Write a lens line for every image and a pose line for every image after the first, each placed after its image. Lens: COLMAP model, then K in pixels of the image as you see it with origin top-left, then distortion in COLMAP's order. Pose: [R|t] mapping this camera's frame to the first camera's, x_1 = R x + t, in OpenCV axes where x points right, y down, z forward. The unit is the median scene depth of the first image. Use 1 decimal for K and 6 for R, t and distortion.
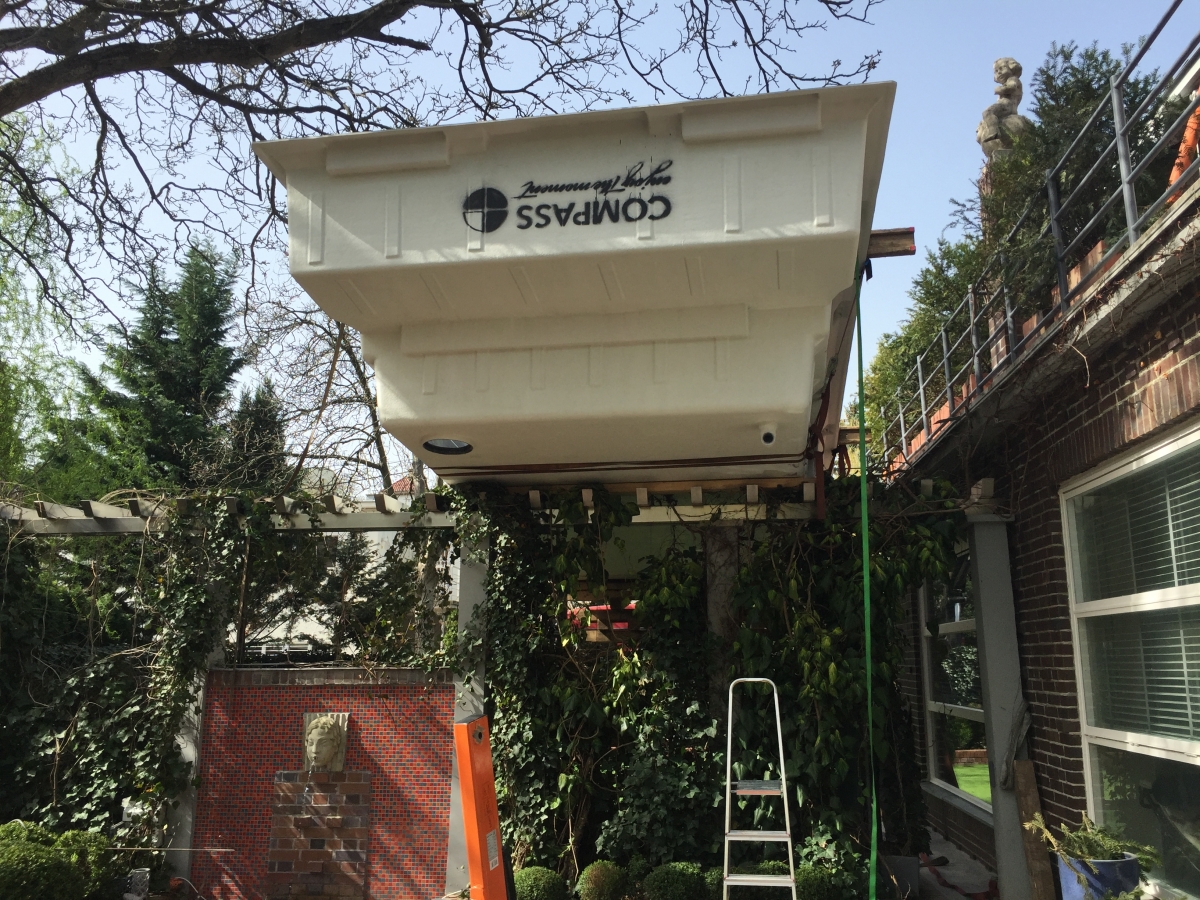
lens RADIAL K [[1023.0, 0, 600.0], [0, 1023.0, 450.0], [0, 0, 1]] dist [0.006030, 0.002800]
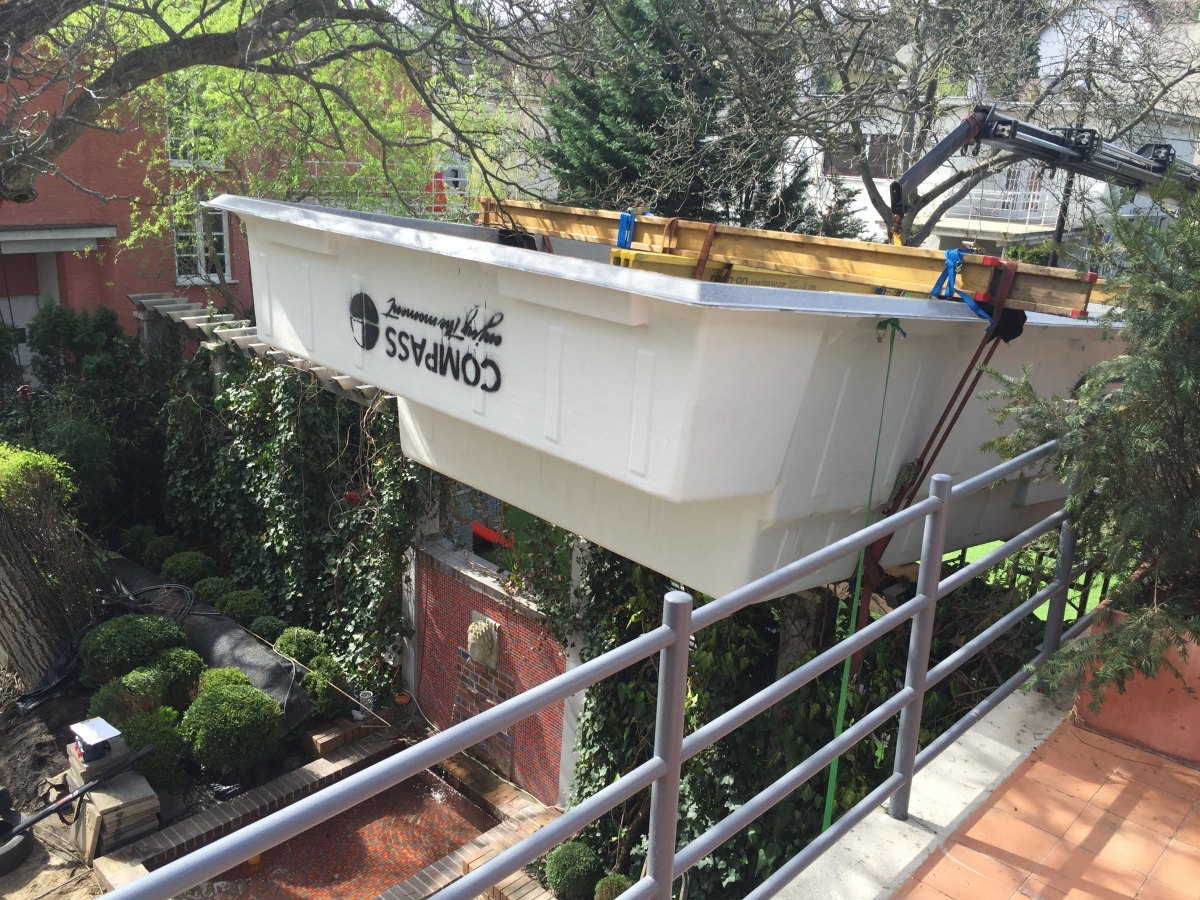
lens RADIAL K [[1023.0, 0, 600.0], [0, 1023.0, 450.0], [0, 0, 1]] dist [0.006030, 0.002800]
pose [[0.803165, 0.215025, -0.555599, 0.539696], [0.058108, 0.899873, 0.432263, -0.498803], [0.592916, -0.379463, 0.710252, 0.489112]]
